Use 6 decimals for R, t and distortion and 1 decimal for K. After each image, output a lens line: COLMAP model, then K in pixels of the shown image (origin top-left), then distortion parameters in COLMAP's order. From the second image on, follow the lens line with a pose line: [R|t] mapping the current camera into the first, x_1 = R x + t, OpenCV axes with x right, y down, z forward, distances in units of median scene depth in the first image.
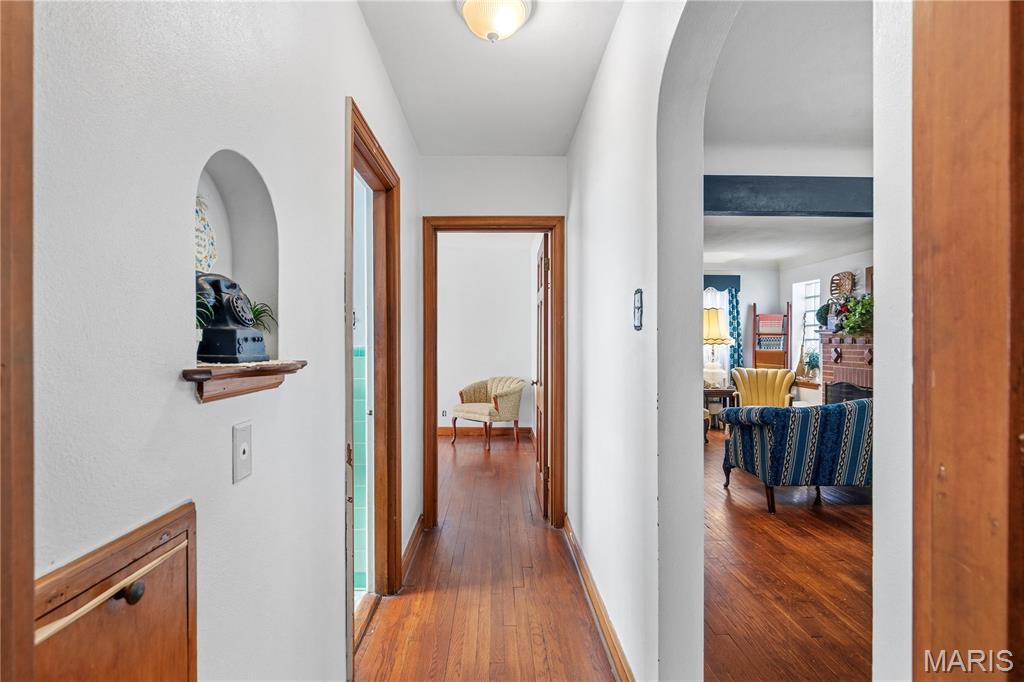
lens RADIAL K [[486.9, 0, 512.6], [0, 486.9, 345.2], [0, 0, 1]] dist [-0.000505, 0.000002]
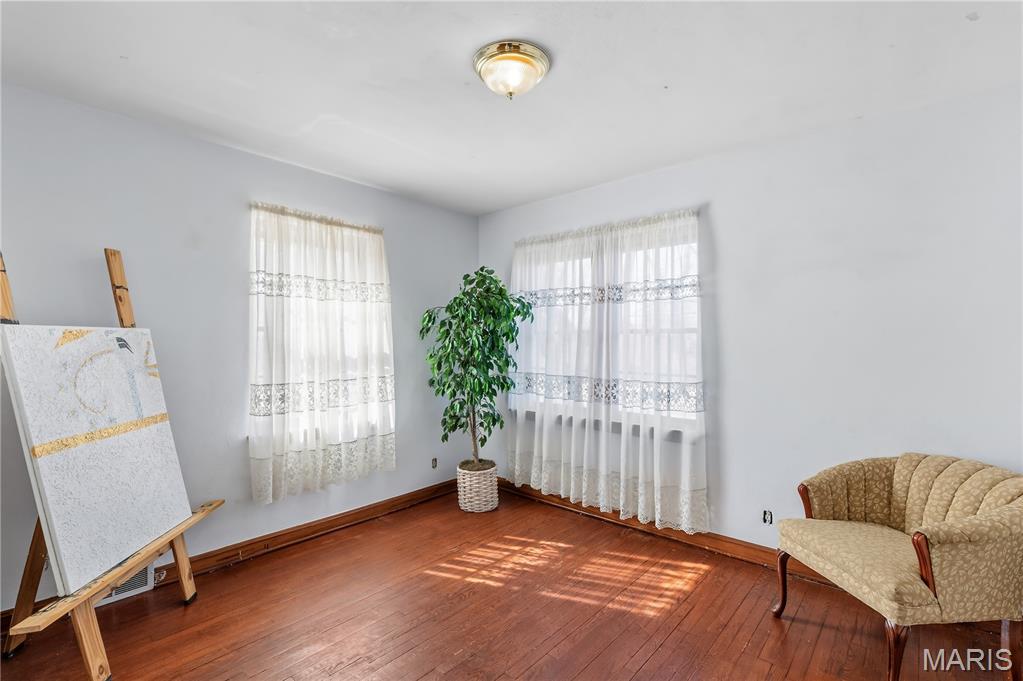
lens RADIAL K [[468.6, 0, 513.5], [0, 468.6, 340.8], [0, 0, 1]] dist [0.004012, 0.000956]
pose [[0.729020, 0.001623, -0.684491, -0.018709], [-0.010265, 0.999911, -0.008562, -0.014009], [0.684416, 0.013268, 0.728971, 0.568139]]
